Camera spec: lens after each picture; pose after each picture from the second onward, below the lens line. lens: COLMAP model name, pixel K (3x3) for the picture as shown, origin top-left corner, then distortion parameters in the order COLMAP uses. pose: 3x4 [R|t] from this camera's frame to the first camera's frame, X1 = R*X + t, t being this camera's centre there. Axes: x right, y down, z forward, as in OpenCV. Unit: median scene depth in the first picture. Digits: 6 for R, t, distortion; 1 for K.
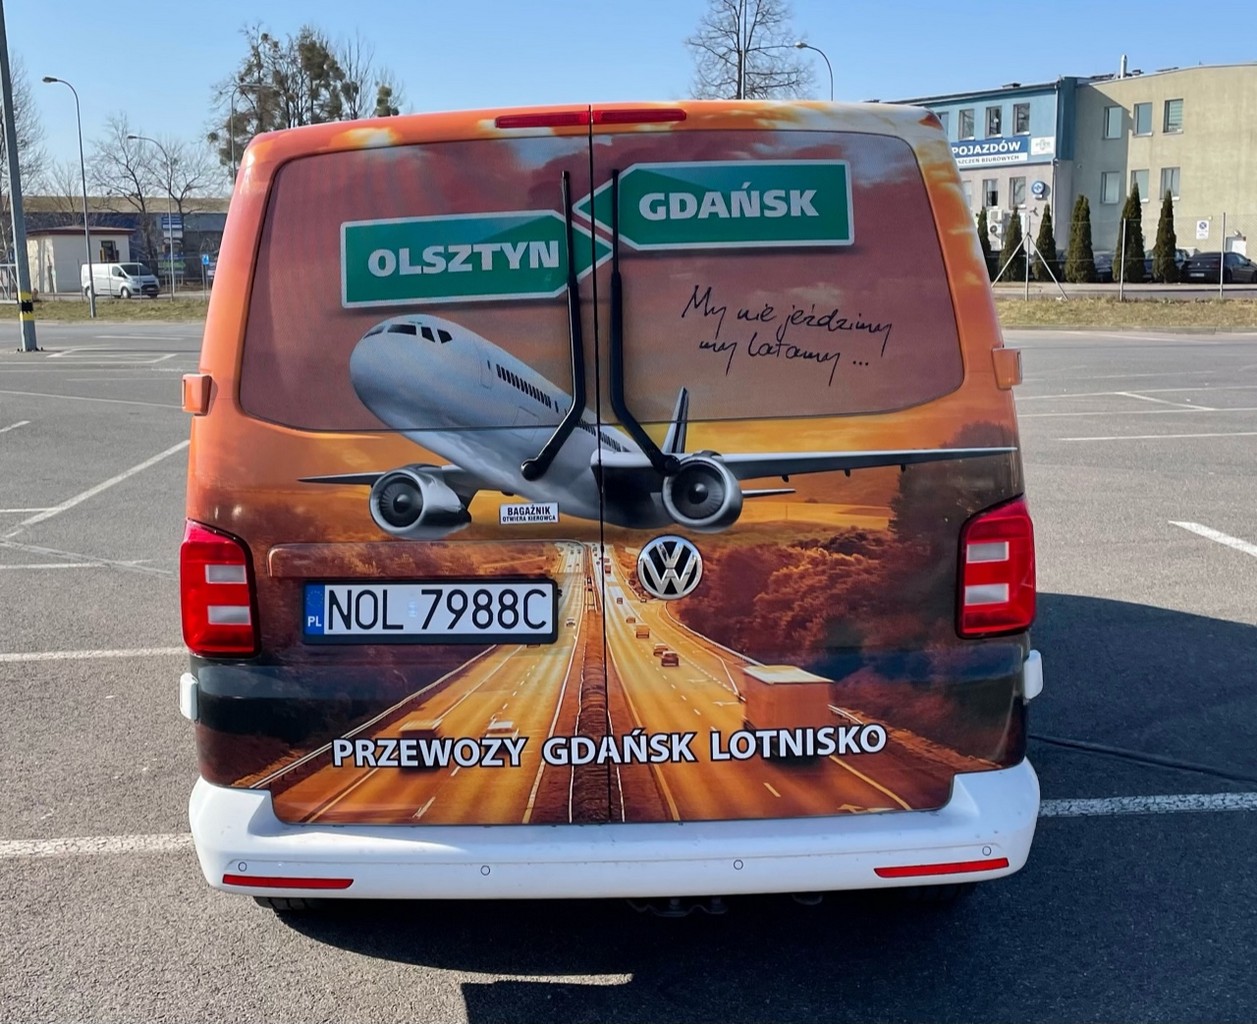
lens RADIAL K [[1340.0, 0, 625.4], [0, 1340.0, 474.9], [0, 0, 1]] dist [0.091328, -0.007061]
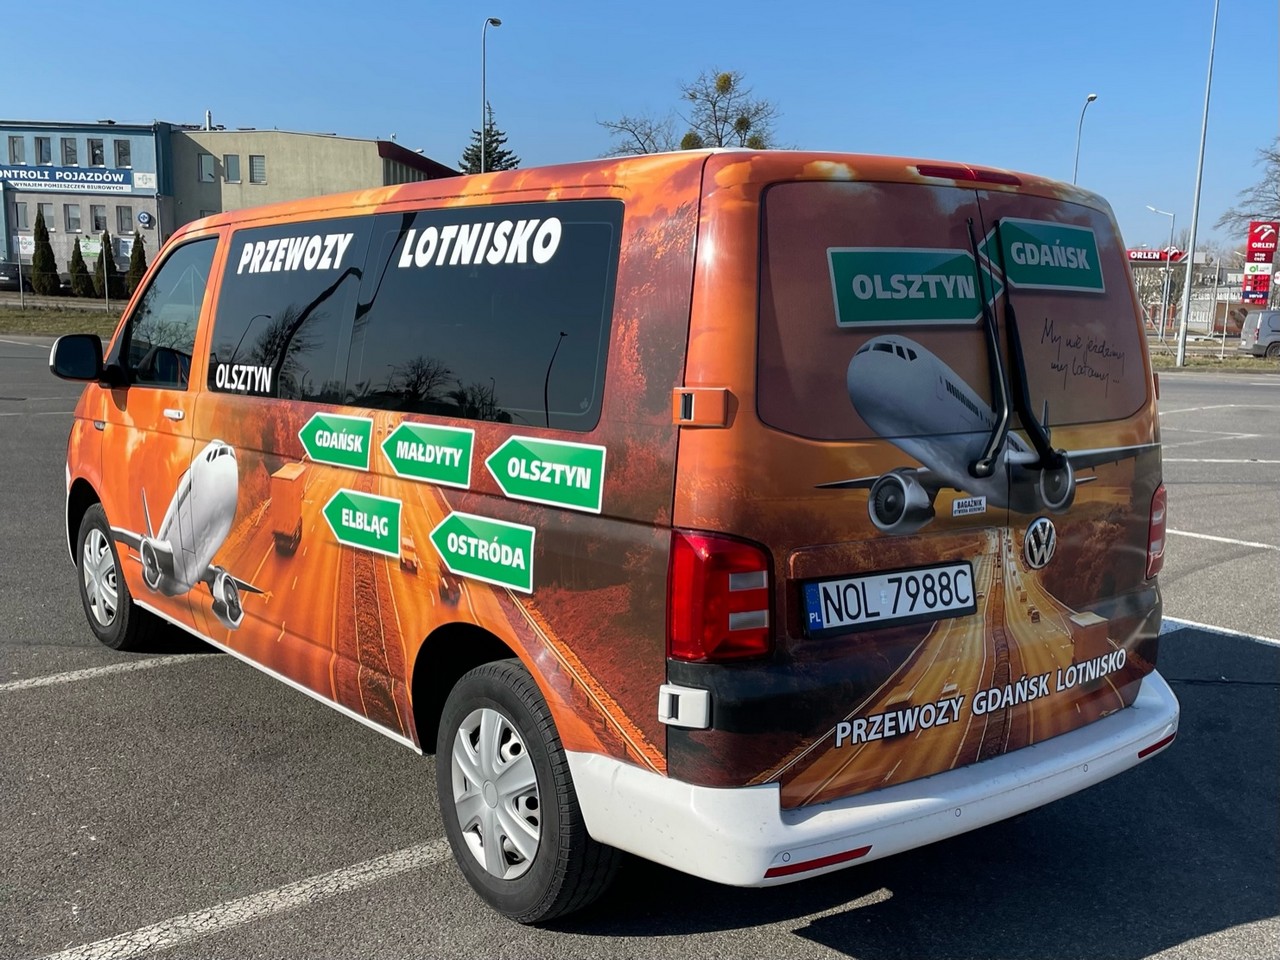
lens RADIAL K [[1151.0, 0, 640.0], [0, 1151.0, 480.0], [0, 0, 1]] dist [0.088700, -0.001185]
pose [[0.800122, -0.040416, 0.598474, -0.904971], [0.035530, 0.999169, 0.019975, -0.024667], [-0.598784, 0.005281, 0.800893, 0.350378]]
